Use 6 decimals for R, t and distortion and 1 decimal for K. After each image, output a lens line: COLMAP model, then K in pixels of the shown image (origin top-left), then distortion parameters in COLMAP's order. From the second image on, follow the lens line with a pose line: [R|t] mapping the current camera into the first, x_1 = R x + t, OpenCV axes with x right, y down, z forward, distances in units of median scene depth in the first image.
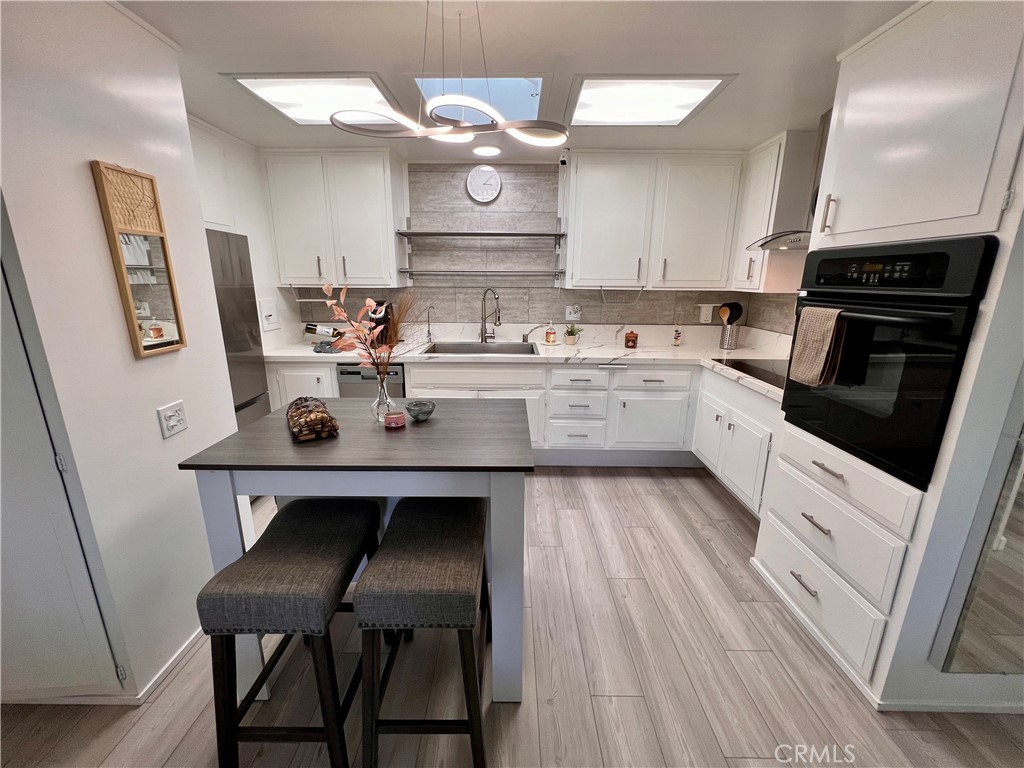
lens RADIAL K [[408.3, 0, 509.7], [0, 408.3, 379.8], [0, 0, 1]] dist [-0.001211, 0.000094]
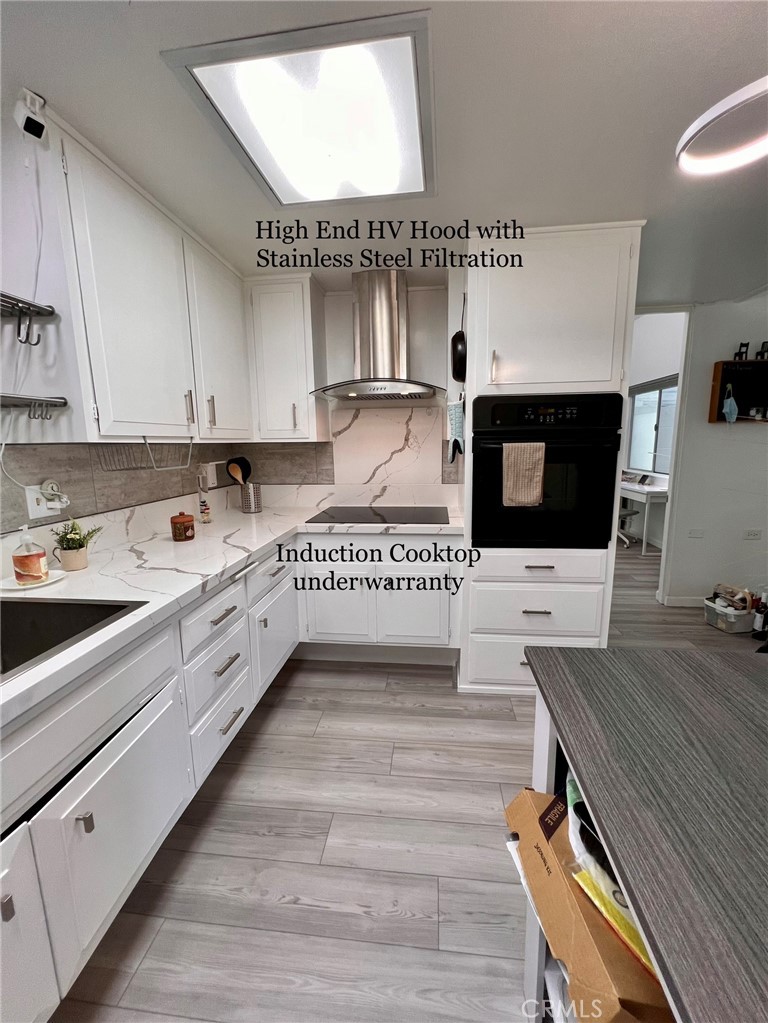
lens RADIAL K [[409.5, 0, 388.2], [0, 409.5, 508.2], [0, 0, 1]] dist [-0.001239, 0.000934]
pose [[0.104170, -0.169093, 0.980080, -0.257709], [0.256403, 0.956696, 0.137806, -0.131911], [-0.960940, 0.236940, 0.143014, 0.634104]]
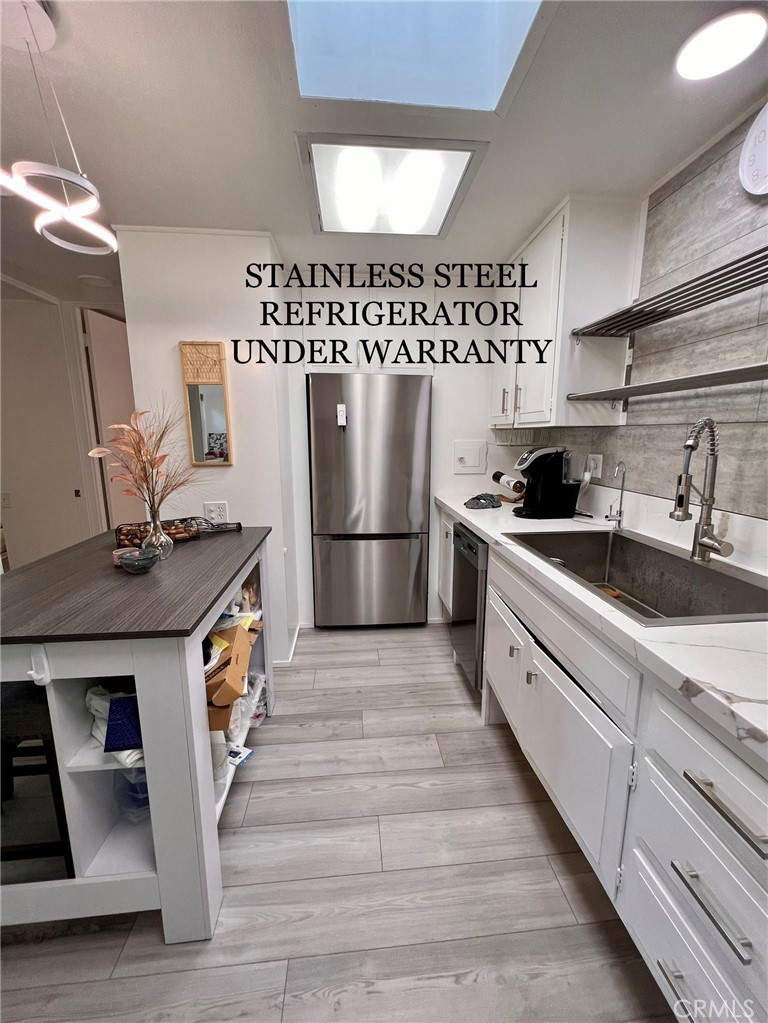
lens RADIAL K [[409.5, 0, 388.9], [0, 409.5, 507.7], [0, 0, 1]] dist [-0.001239, 0.000934]
pose [[0.105396, 0.172921, -0.979280, 0.313207], [-0.239056, 0.960293, 0.143839, -0.133252], [0.965269, 0.218943, 0.142549, 0.684145]]
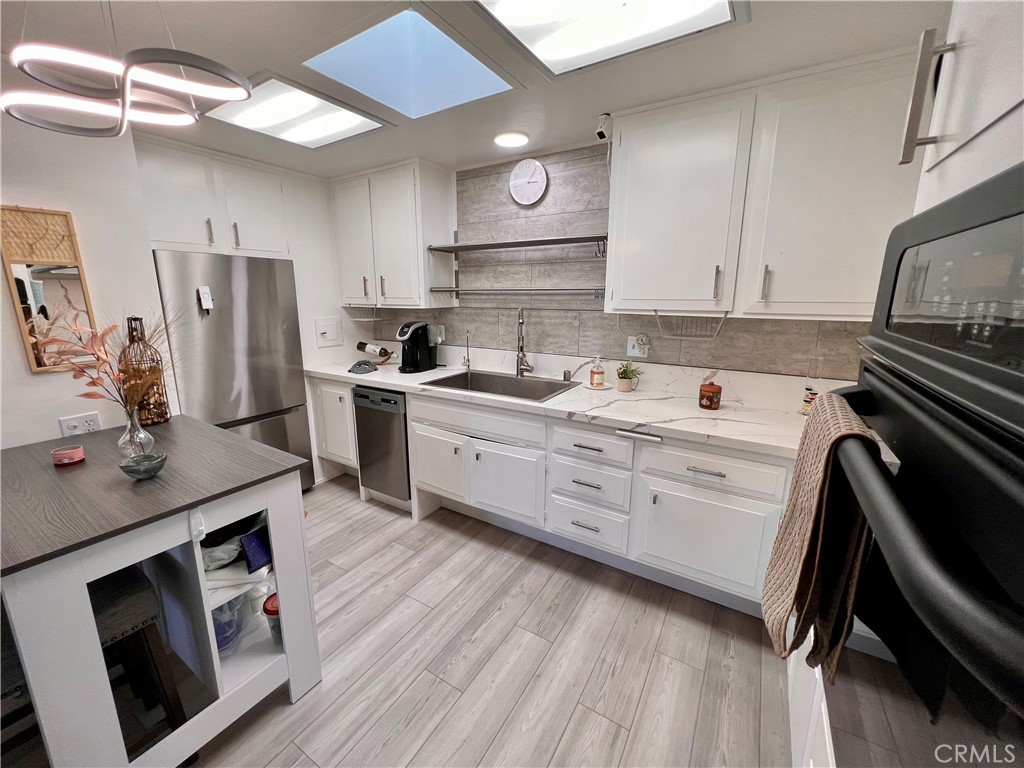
lens RADIAL K [[408.3, 0, 508.5], [0, 408.3, 380.2], [0, 0, 1]] dist [-0.001211, 0.000094]
pose [[0.855591, 0.102565, -0.507390, 0.356418], [-0.120490, 0.992711, -0.002509, -0.084197], [0.503434, 0.063282, 0.861713, 0.309011]]
